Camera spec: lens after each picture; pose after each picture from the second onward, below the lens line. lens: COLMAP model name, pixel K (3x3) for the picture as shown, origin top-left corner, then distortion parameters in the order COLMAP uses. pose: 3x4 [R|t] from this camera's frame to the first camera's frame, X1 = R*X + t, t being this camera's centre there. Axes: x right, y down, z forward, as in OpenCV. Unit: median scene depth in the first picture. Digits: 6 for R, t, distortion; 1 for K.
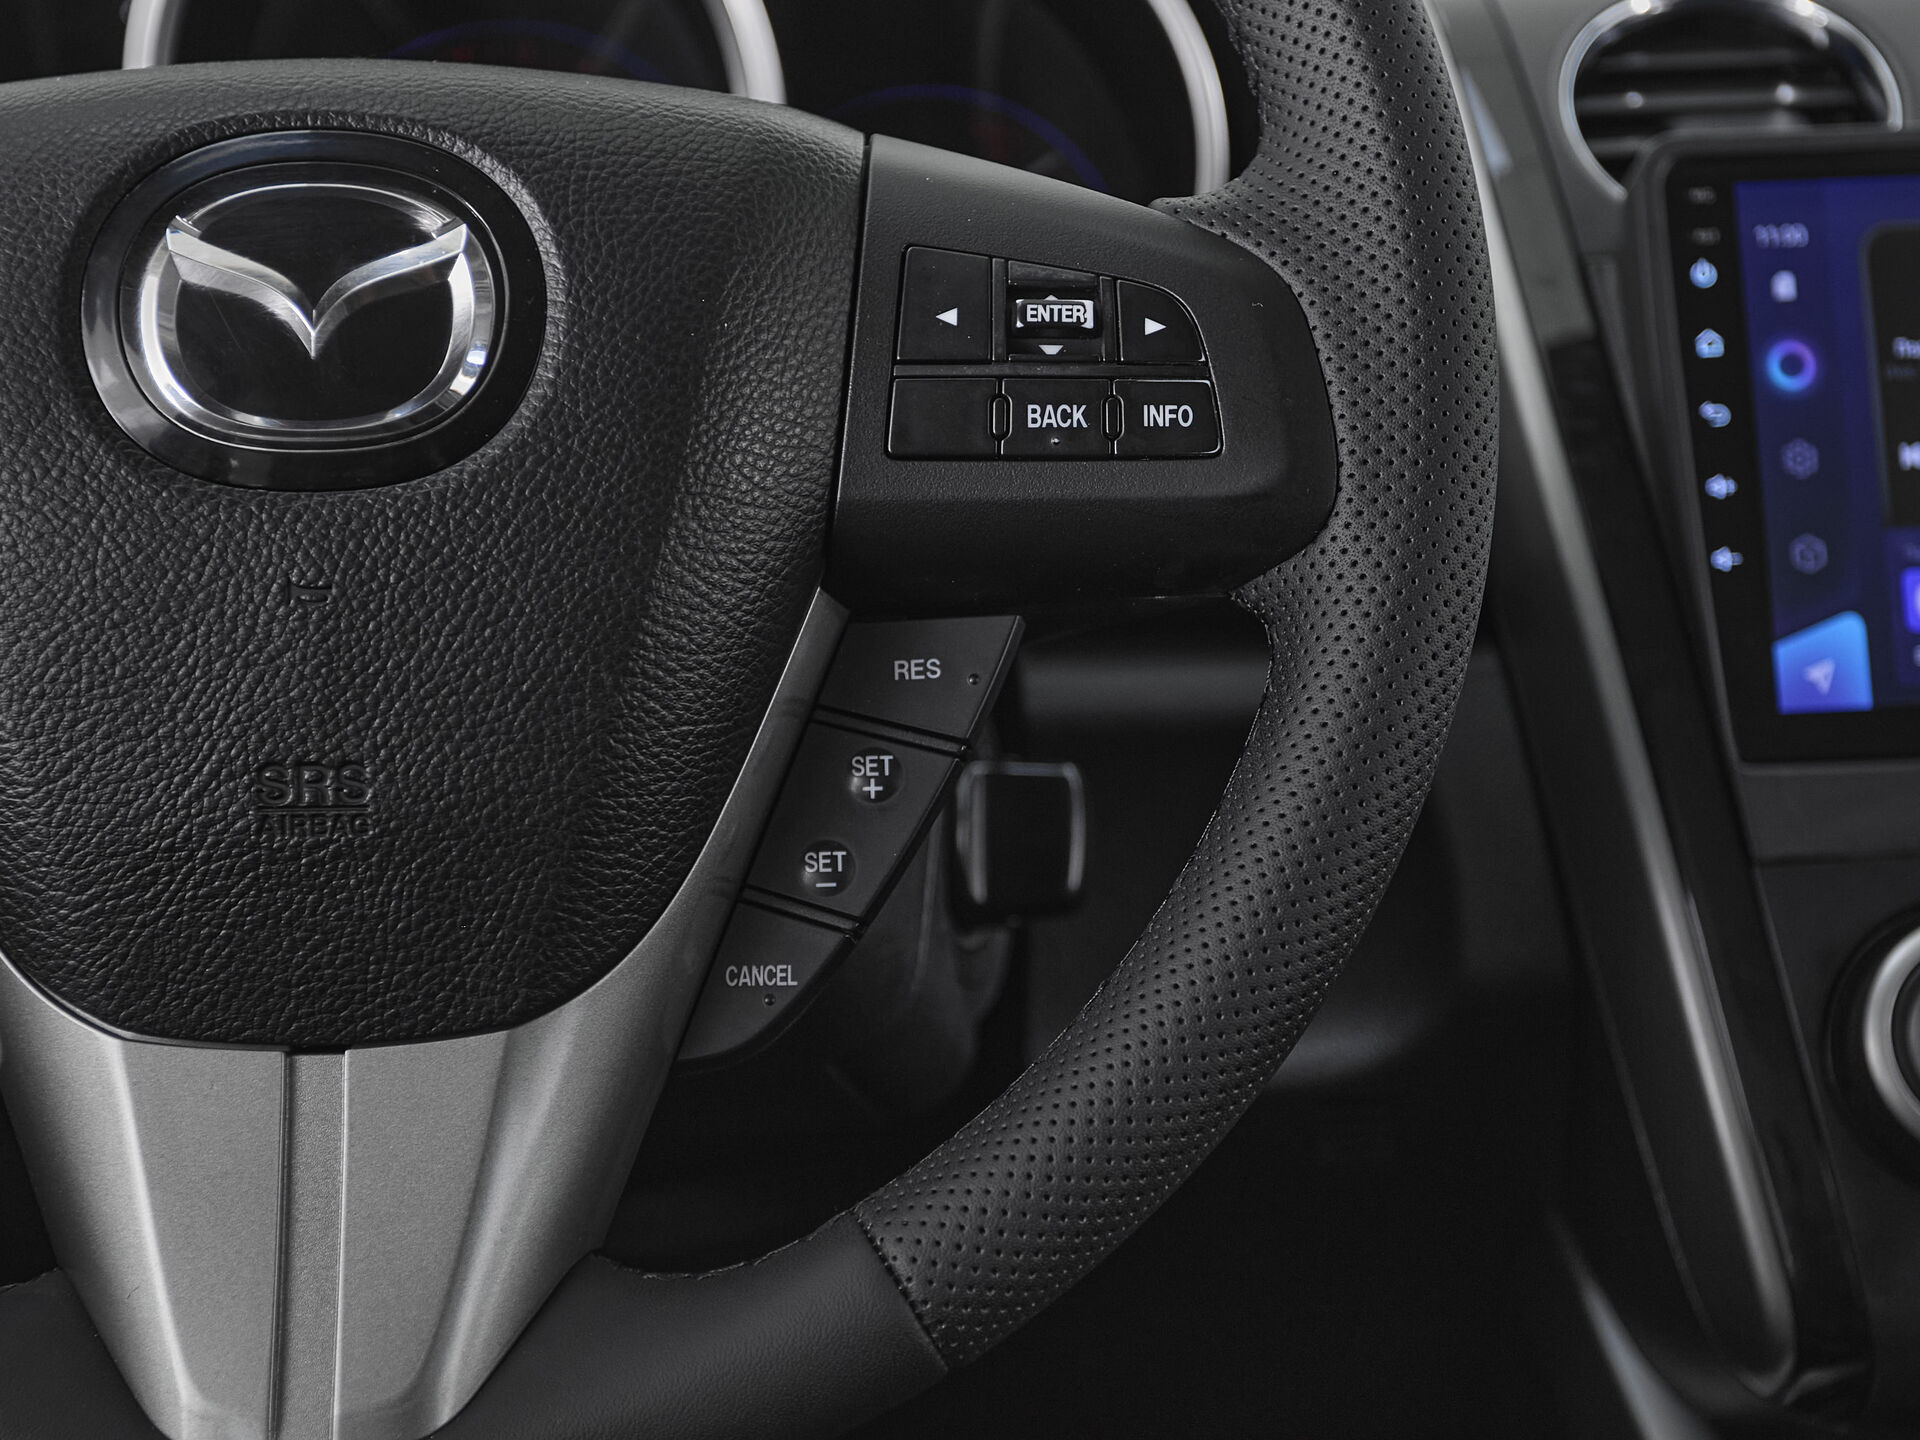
lens RADIAL K [[3253.2, 0, 1017.2], [0, 3253.2, 746.7], [0, 0, 1]] dist [0.023942, 0.097694]
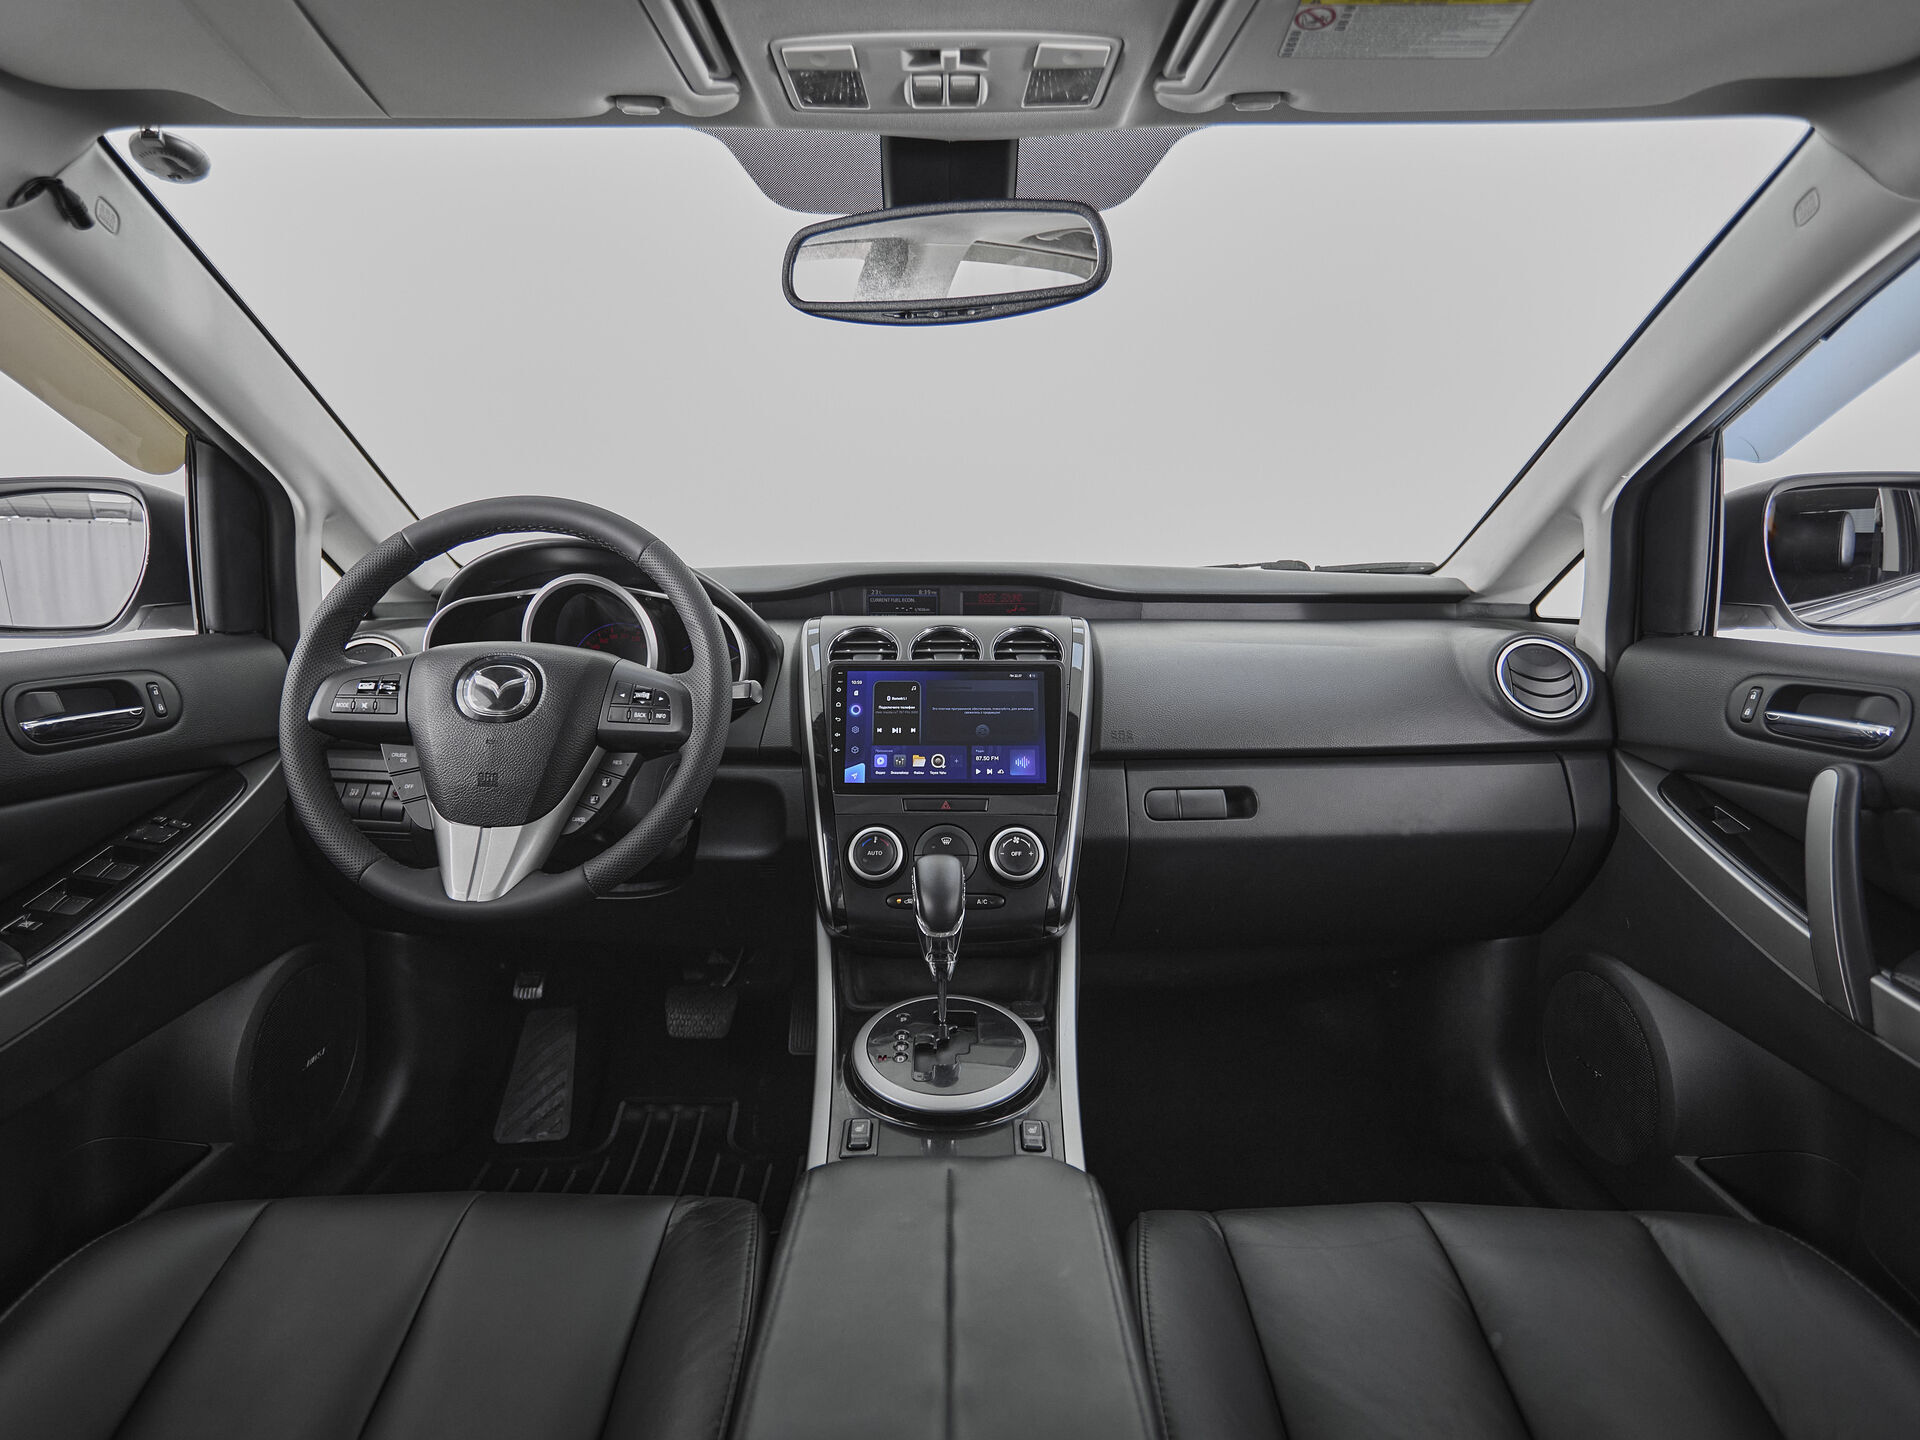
lens RADIAL K [[1024.5, 0, 940.5], [0, 1024.5, 726.6], [0, 0, 1]] dist [-0.000252, -0.000816]
pose [[0.996503, 0.047283, -0.068895, 0.632711], [-0.052335, 0.995923, -0.073473, 0.012989], [0.065140, 0.076822, 0.994915, -0.632026]]
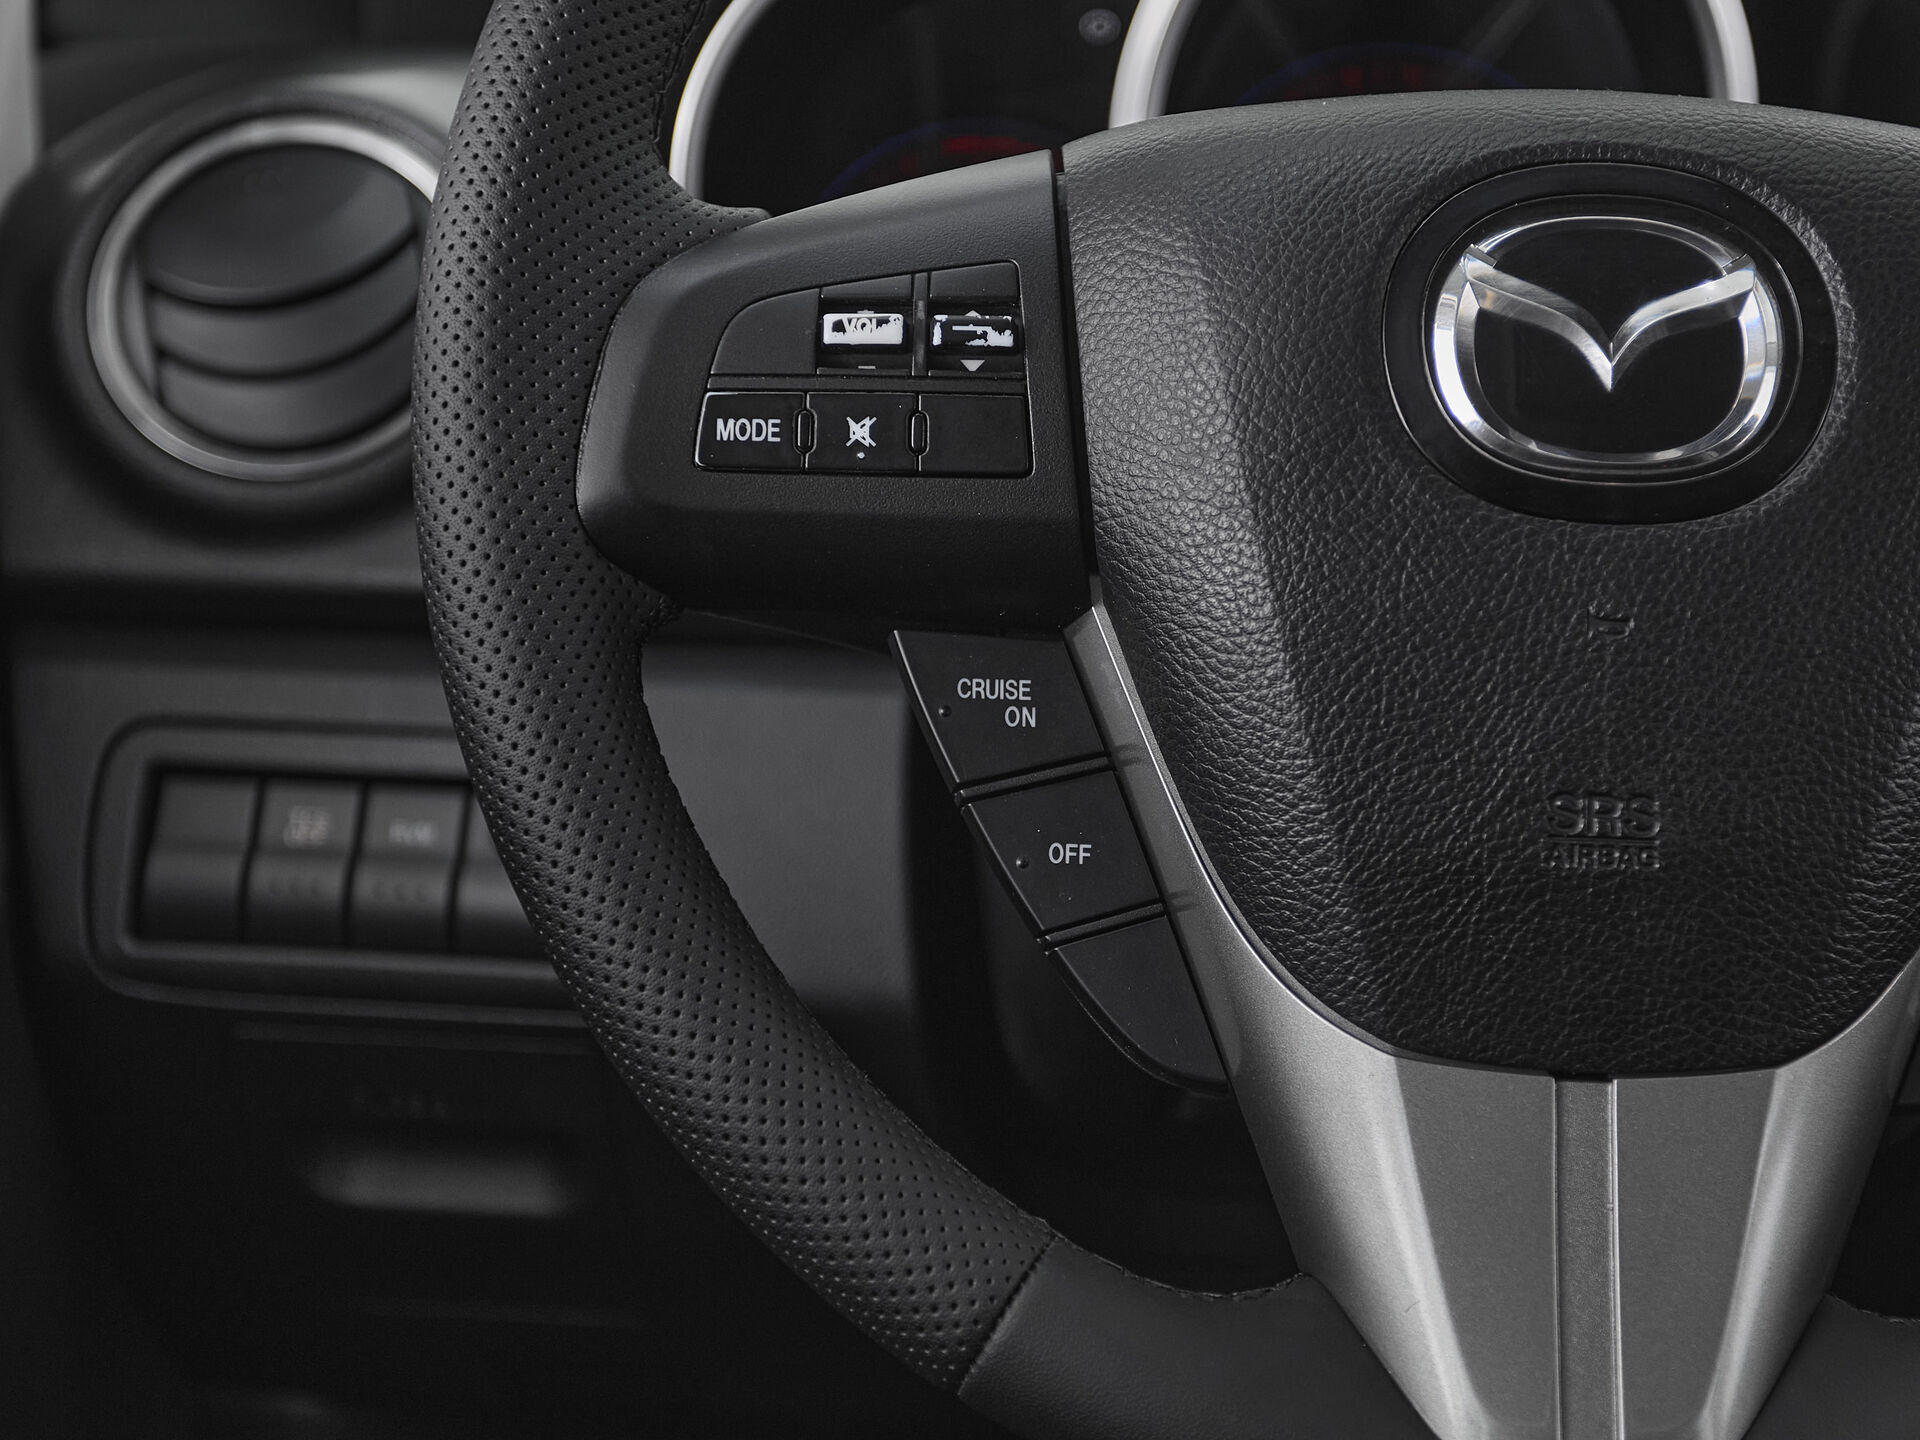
lens RADIAL K [[3253.2, 0, 1017.2], [0, 3253.2, 746.7], [0, 0, 1]] dist [0.023942, 0.097694]
pose [[0.996670, 0.049269, -0.064973, -0.329699], [-0.048675, 0.998757, 0.010691, -0.011440], [0.065419, -0.007492, 0.997830, -0.016529]]
